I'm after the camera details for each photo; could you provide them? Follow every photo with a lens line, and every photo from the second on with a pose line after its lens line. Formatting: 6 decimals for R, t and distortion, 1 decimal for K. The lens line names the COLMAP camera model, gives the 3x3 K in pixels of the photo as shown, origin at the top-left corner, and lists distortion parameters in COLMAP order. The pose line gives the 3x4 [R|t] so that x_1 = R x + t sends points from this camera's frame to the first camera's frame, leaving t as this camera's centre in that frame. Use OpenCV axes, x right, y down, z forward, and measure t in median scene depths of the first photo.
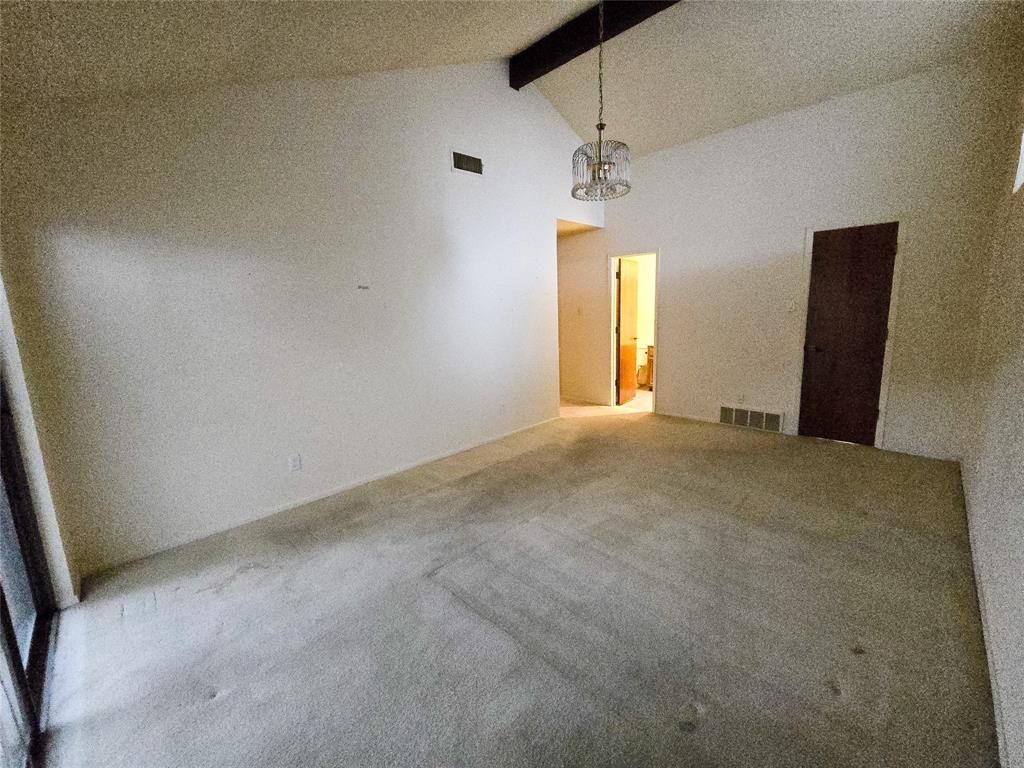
lens RADIAL K [[418.8, 0, 514.1], [0, 418.8, 379.6], [0, 0, 1]] dist [0.000093, 0.000026]
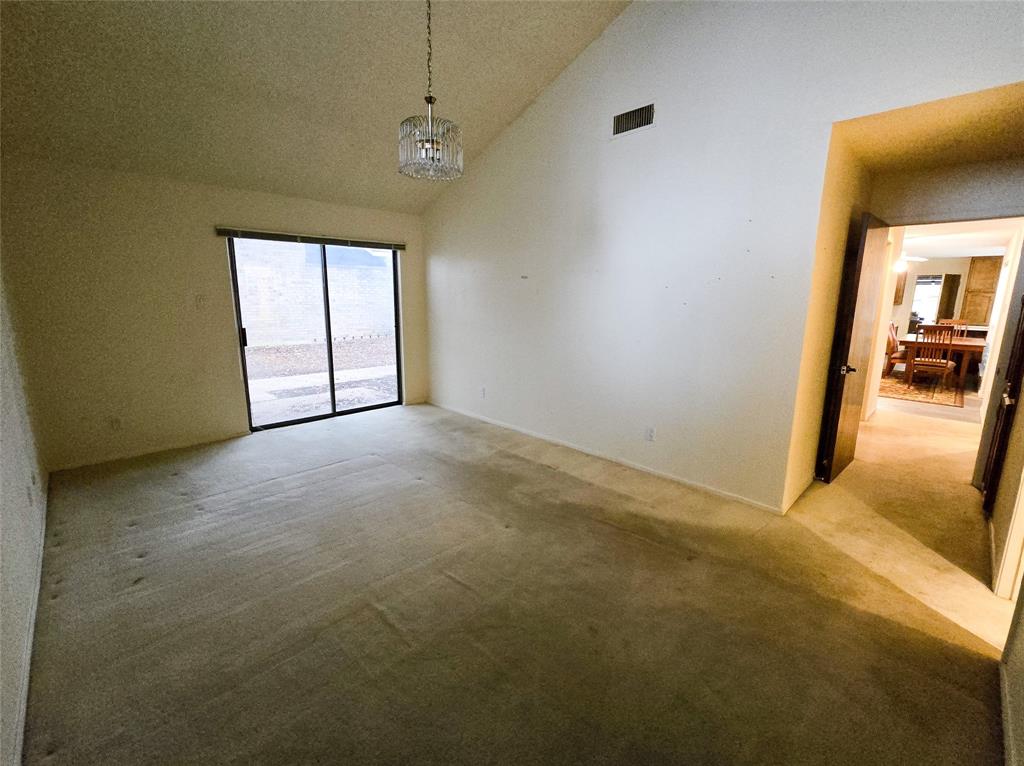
lens RADIAL K [[418.8, 0, 514.1], [0, 418.8, 378.6], [0, 0, 1]] dist [0.000093, 0.000026]
pose [[0.016161, 0.214958, -0.976490, 0.783916], [-0.192620, 0.958993, 0.207918, -0.155074], [0.981140, 0.184731, 0.056904, 0.809769]]
